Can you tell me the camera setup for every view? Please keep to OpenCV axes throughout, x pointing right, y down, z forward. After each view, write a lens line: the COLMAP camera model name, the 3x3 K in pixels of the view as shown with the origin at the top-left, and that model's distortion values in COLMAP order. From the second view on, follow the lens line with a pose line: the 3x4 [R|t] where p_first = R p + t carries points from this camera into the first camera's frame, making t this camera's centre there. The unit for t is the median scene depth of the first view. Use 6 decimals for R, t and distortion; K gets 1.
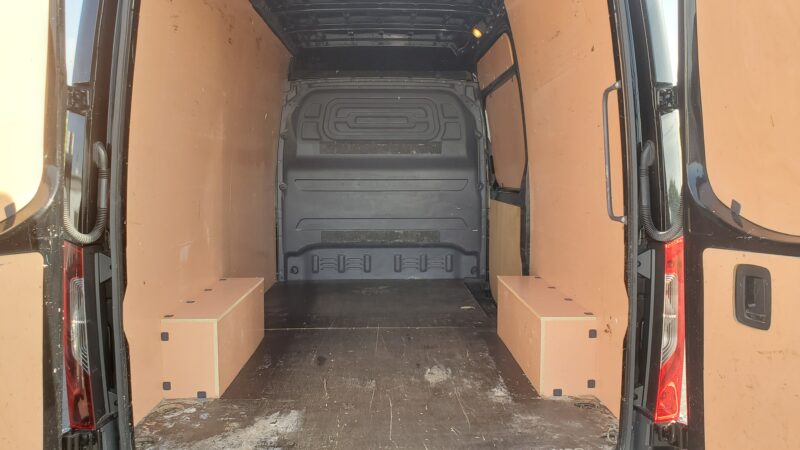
lens RADIAL K [[630.8, 0, 400.0], [0, 630.8, 225.0], [0, 0, 1]] dist [0.057555, -0.080183]
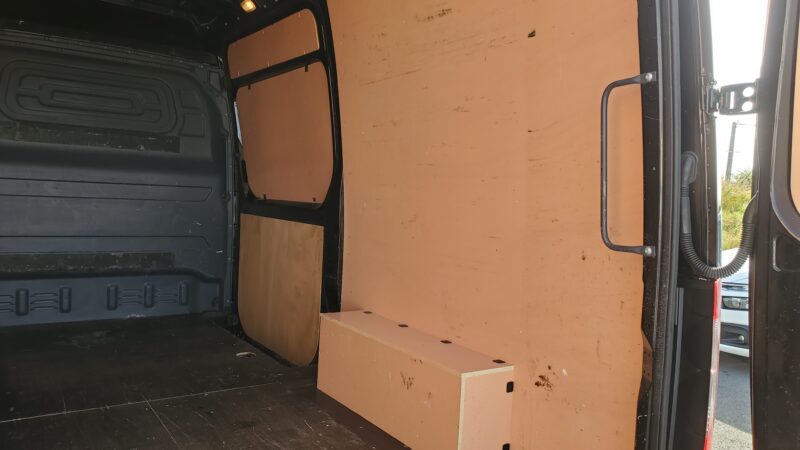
lens RADIAL K [[630.8, 0, 400.0], [0, 630.8, 225.0], [0, 0, 1]] dist [0.057555, -0.080183]
pose [[0.837032, 0.015607, 0.546932, -0.130544], [-0.003769, 0.999734, -0.022761, -0.007993], [-0.547141, 0.016990, 0.836868, 0.201396]]
